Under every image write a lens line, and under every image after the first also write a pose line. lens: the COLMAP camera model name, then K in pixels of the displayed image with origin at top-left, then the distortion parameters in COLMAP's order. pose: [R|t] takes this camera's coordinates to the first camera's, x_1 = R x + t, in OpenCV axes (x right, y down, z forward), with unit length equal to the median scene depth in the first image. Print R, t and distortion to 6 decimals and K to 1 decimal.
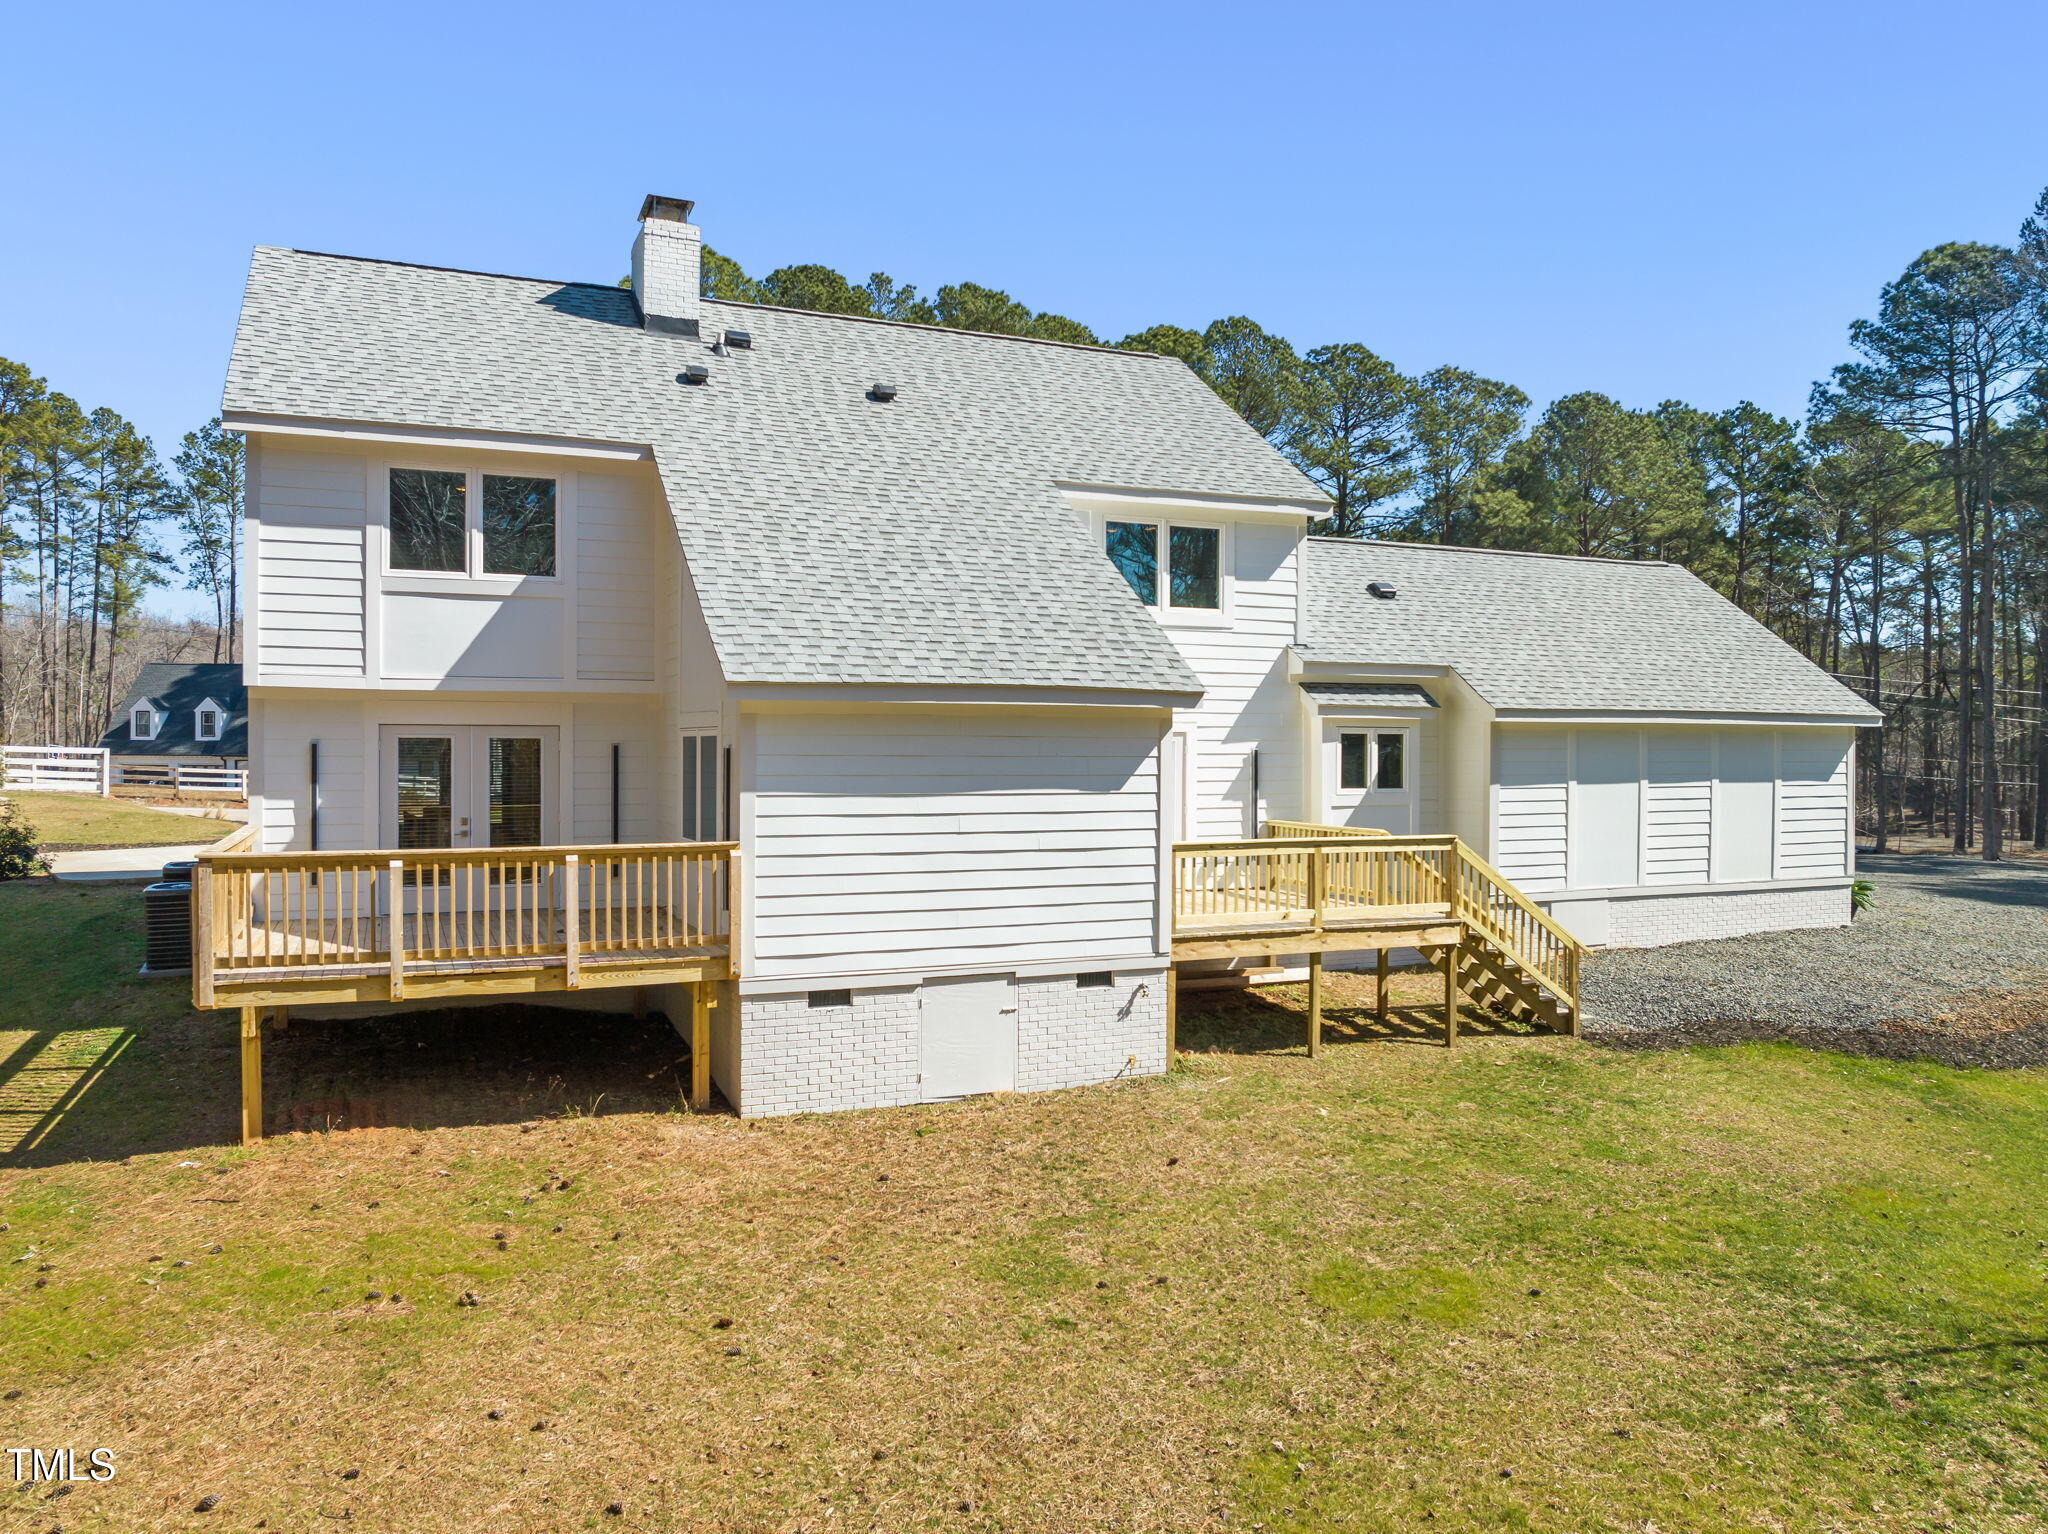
lens RADIAL K [[1418.1, 0, 1028.3], [0, 1418.1, 760.8], [0, 0, 1]] dist [0.001203, -0.000981]
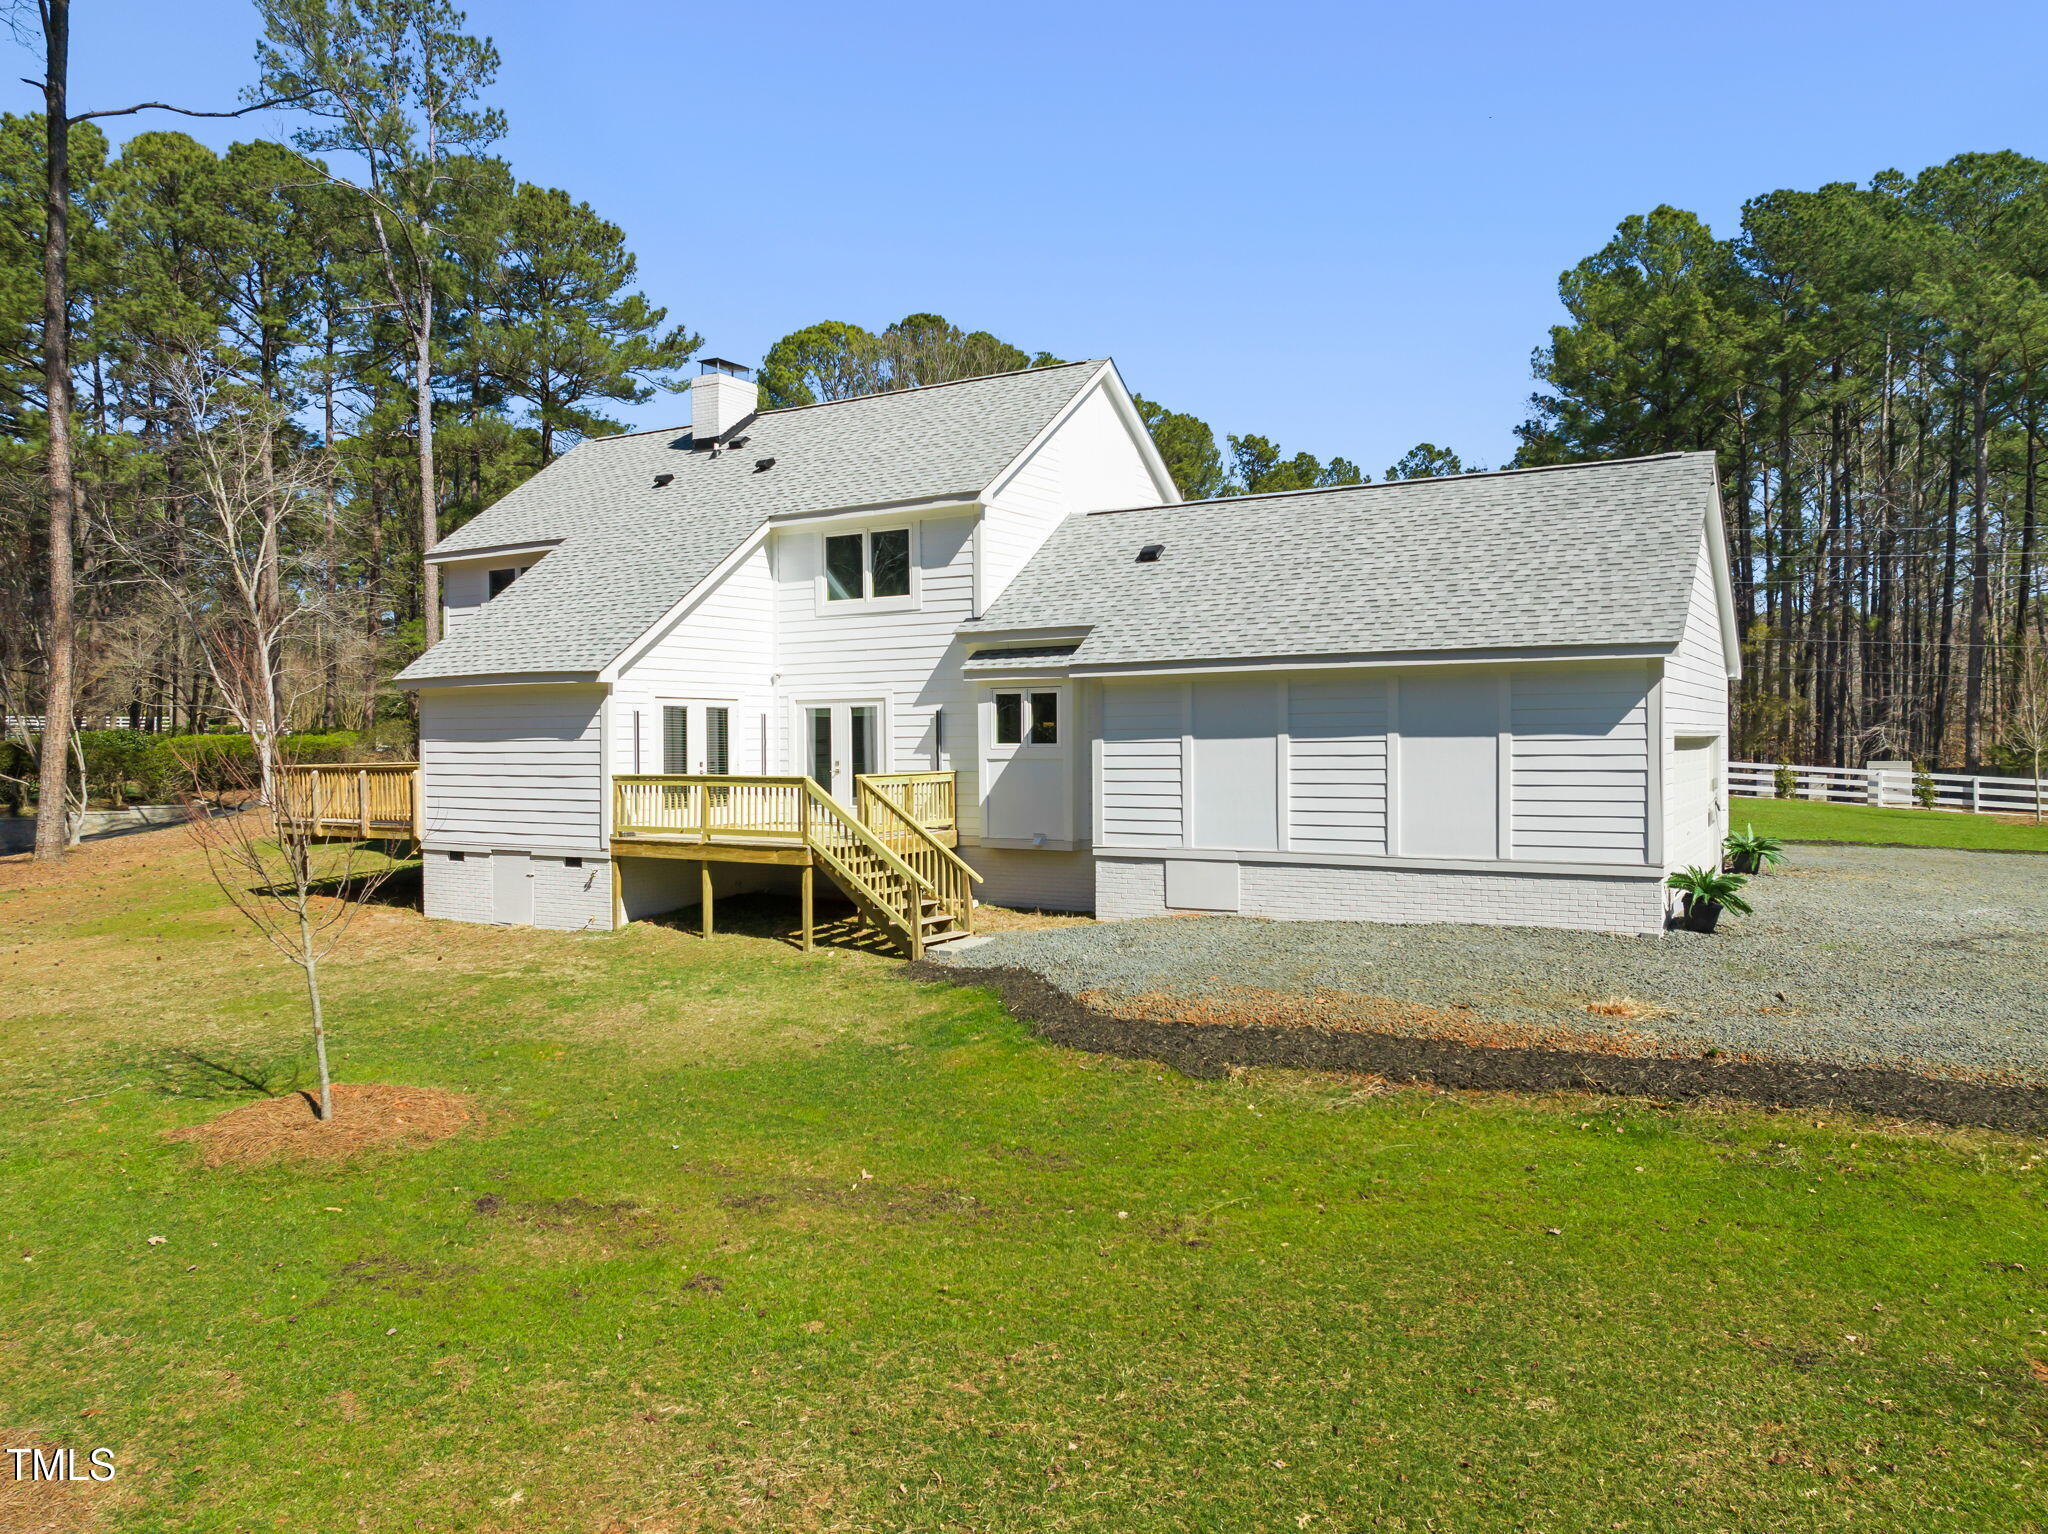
lens RADIAL K [[1418.1, 0, 1025.2], [0, 1418.1, 764.9], [0, 0, 1]] dist [0.001203, -0.000981]
pose [[0.585128, 0.006661, -0.810913, 1.142068], [0.002718, 0.999945, 0.010175, 0.025185], [0.810936, -0.008157, 0.585078, 0.361290]]
